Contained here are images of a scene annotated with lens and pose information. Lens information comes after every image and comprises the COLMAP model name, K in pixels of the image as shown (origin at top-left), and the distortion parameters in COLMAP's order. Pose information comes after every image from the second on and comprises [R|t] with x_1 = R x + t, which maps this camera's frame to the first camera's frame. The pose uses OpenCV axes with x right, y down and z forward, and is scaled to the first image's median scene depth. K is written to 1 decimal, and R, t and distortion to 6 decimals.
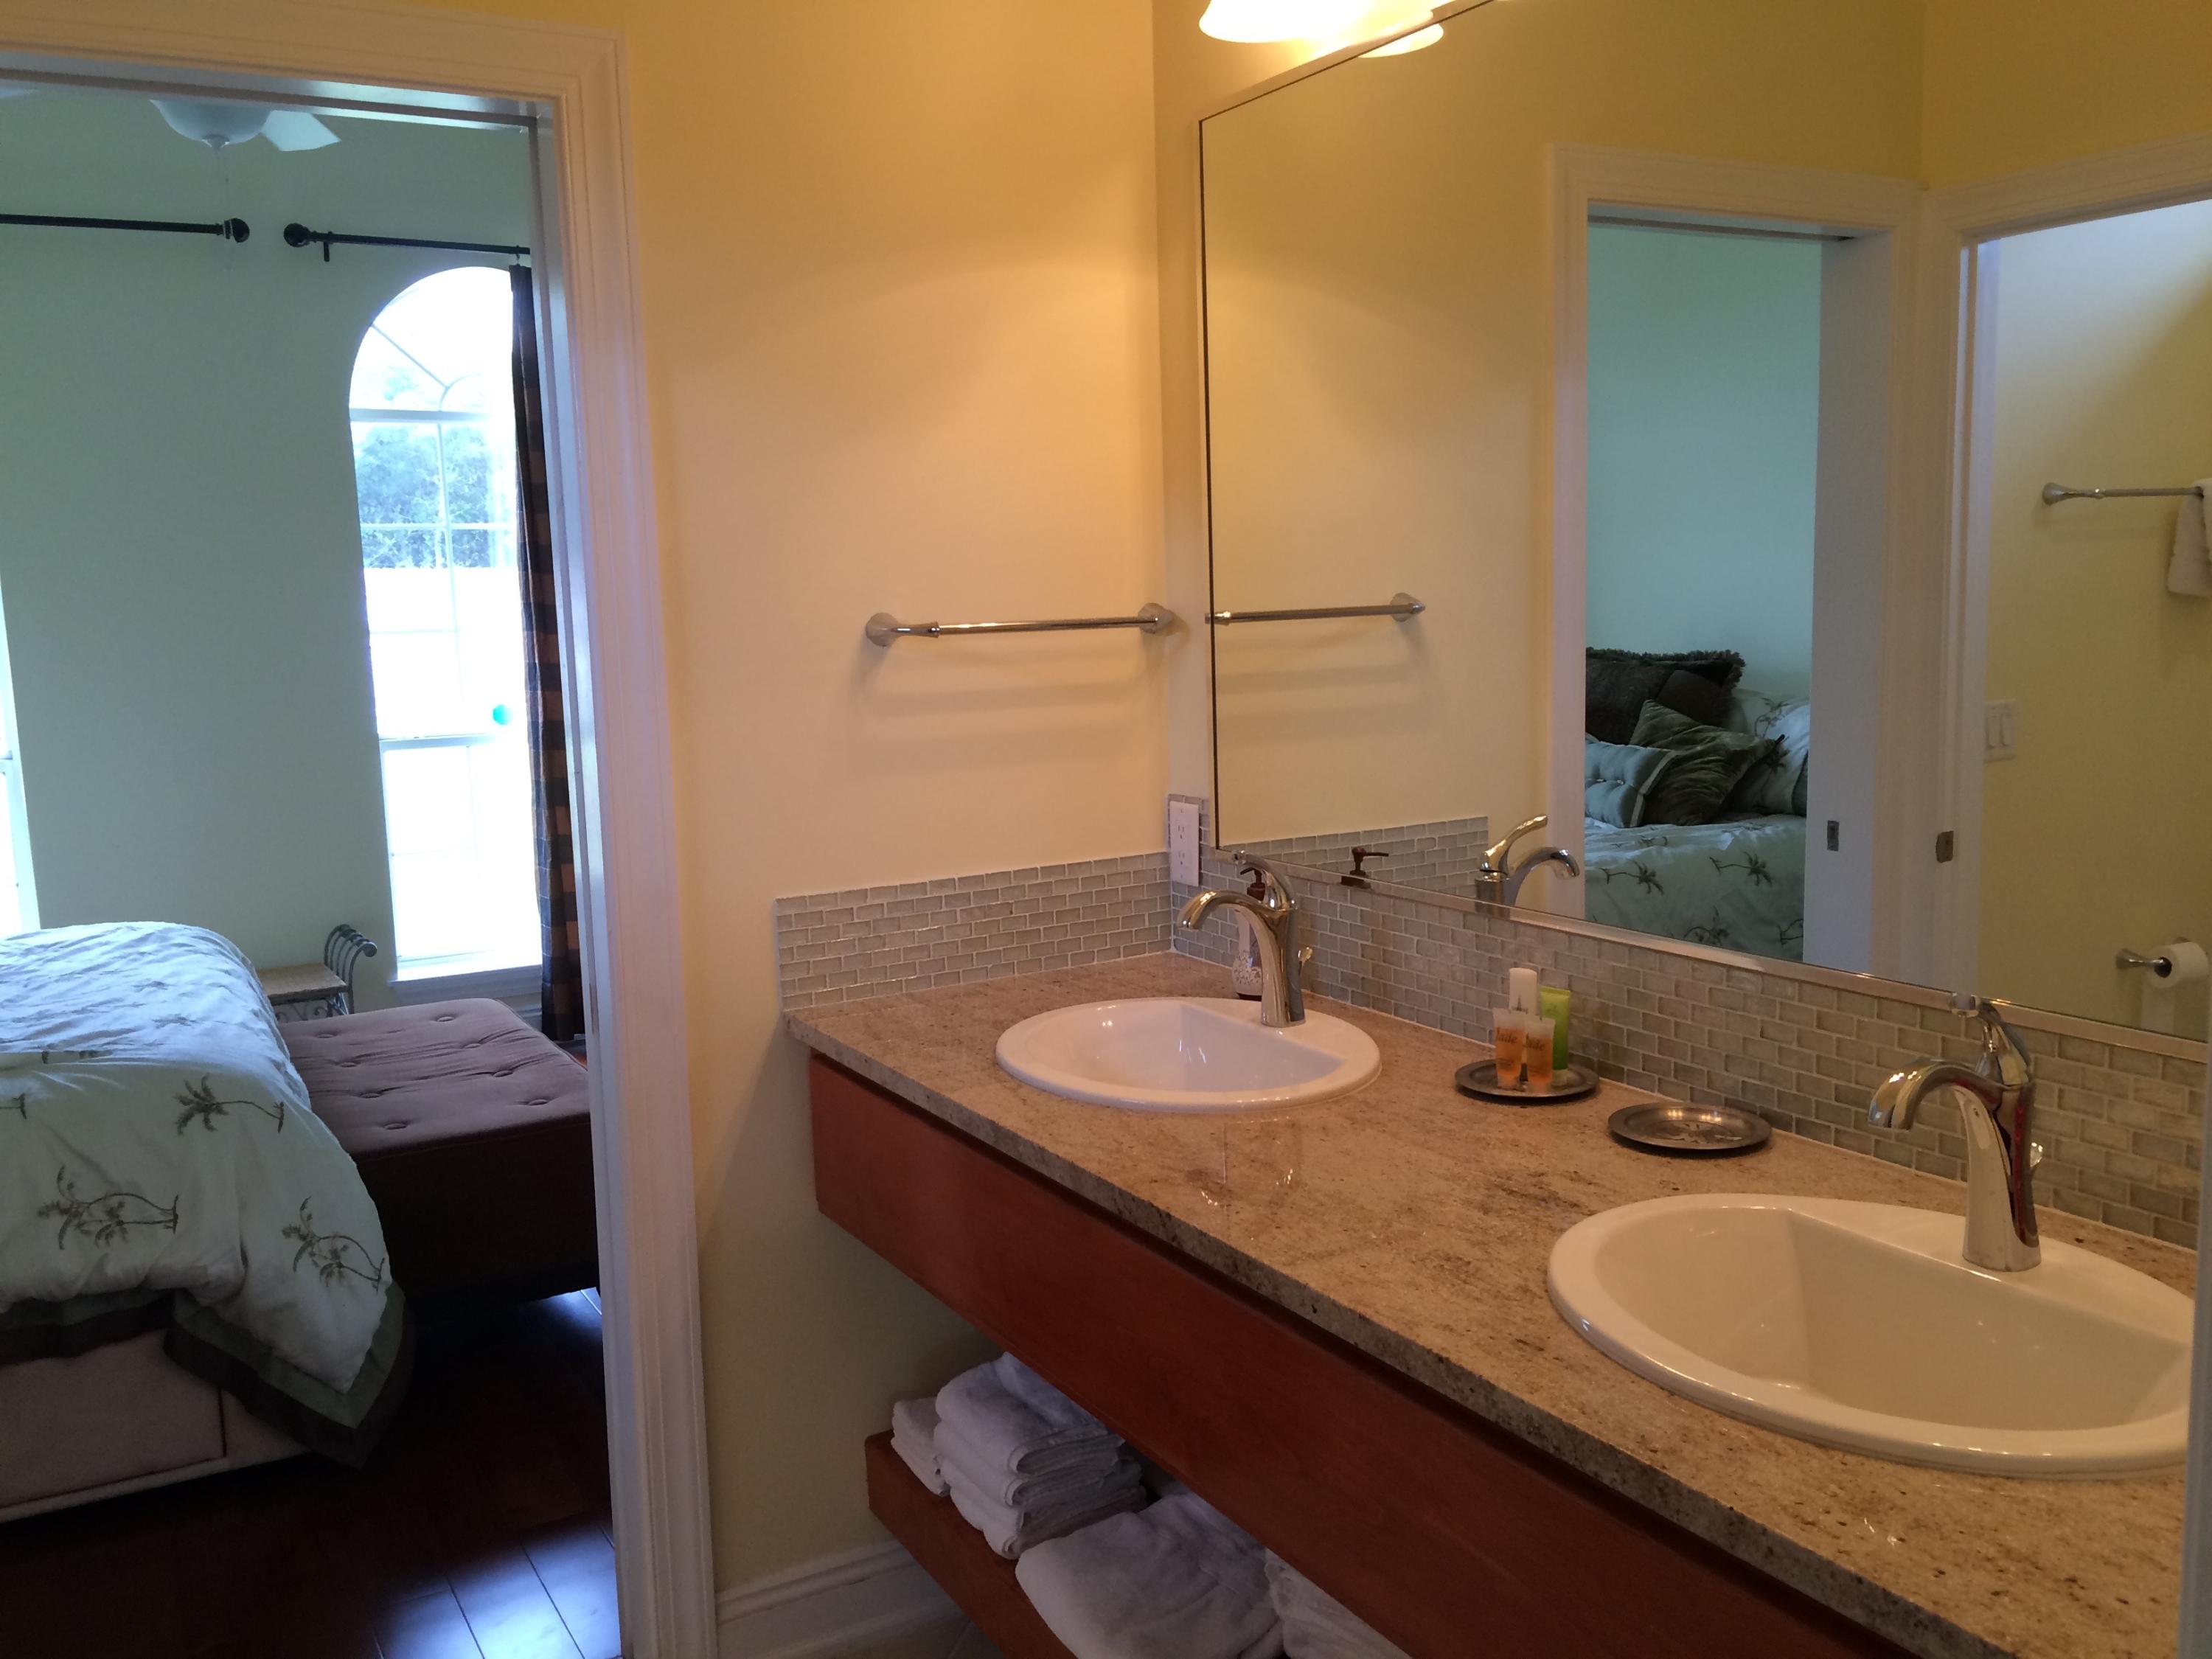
lens RADIAL K [[1877.5, 0, 1094.9], [0, 1877.5, 827.9], [0, 0, 1]] dist [0.108556, -0.145439]
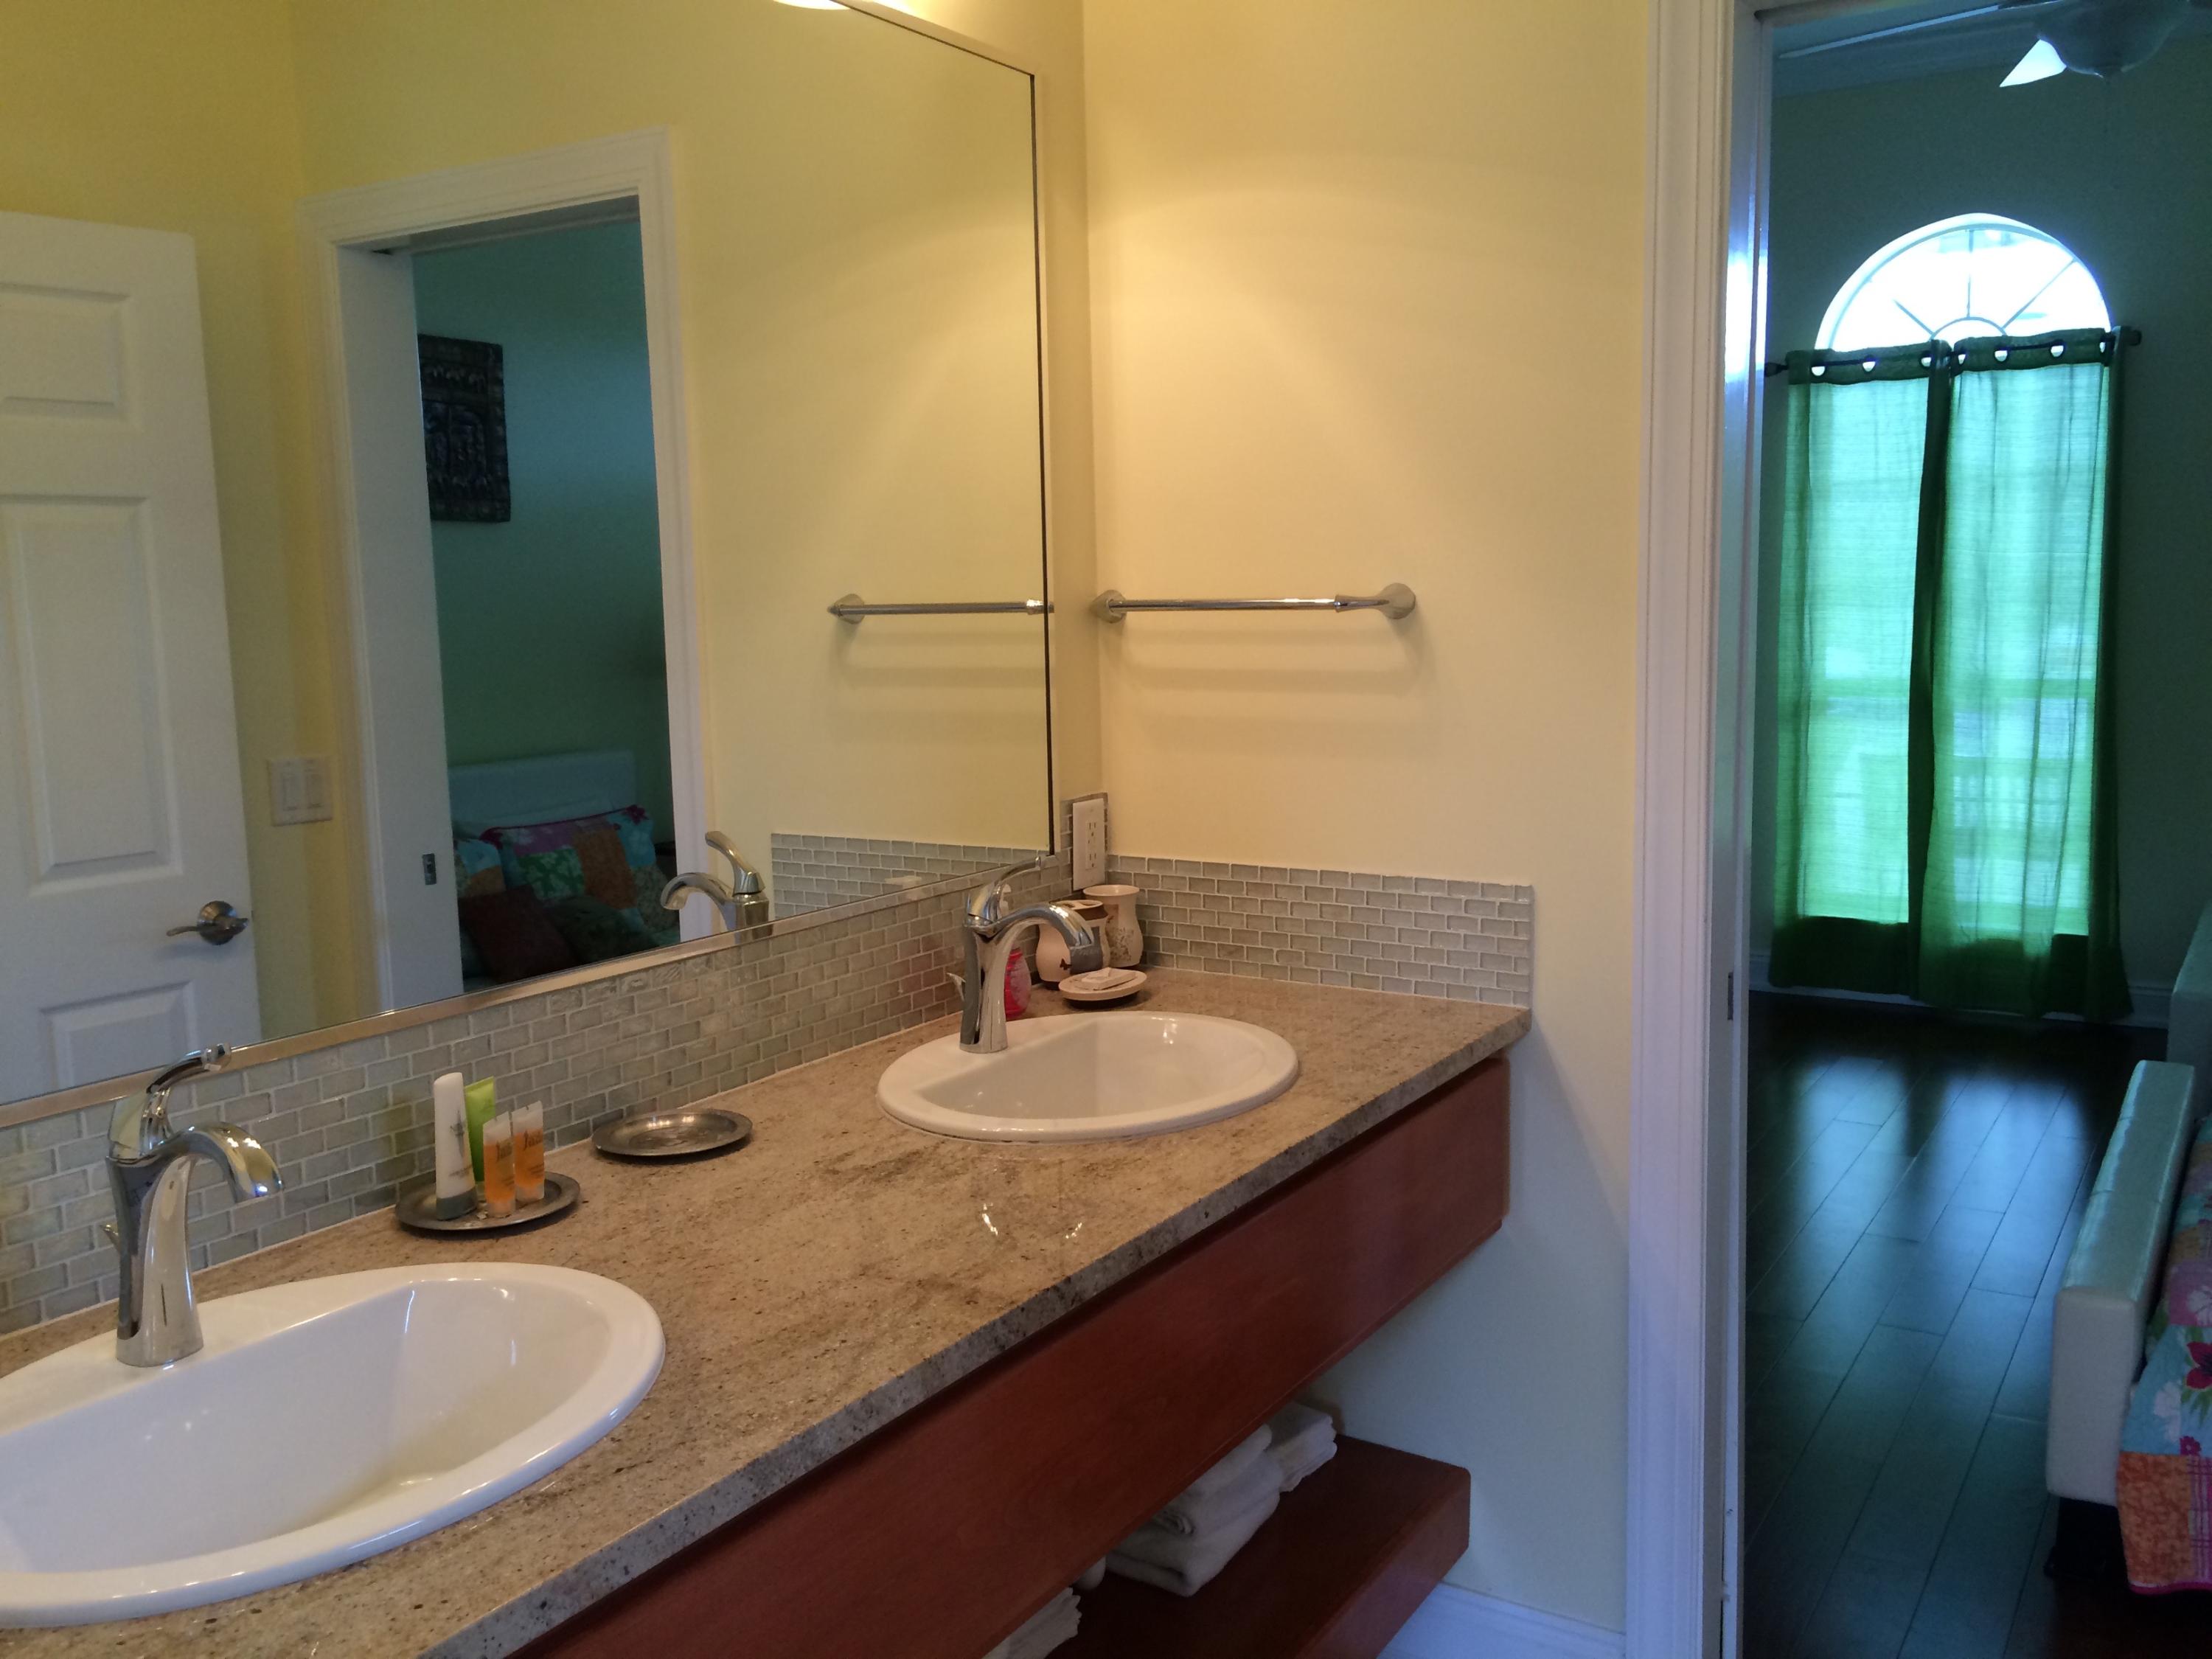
lens RADIAL K [[1877.5, 0, 1094.9], [0, 1877.5, 827.9], [0, 0, 1]] dist [0.108556, -0.145439]
pose [[-0.468779, -0.073354, 0.880264, -0.731438], [0.146770, 0.976225, 0.159512, -0.141458], [-0.871037, 0.203972, -0.446867, 1.340045]]
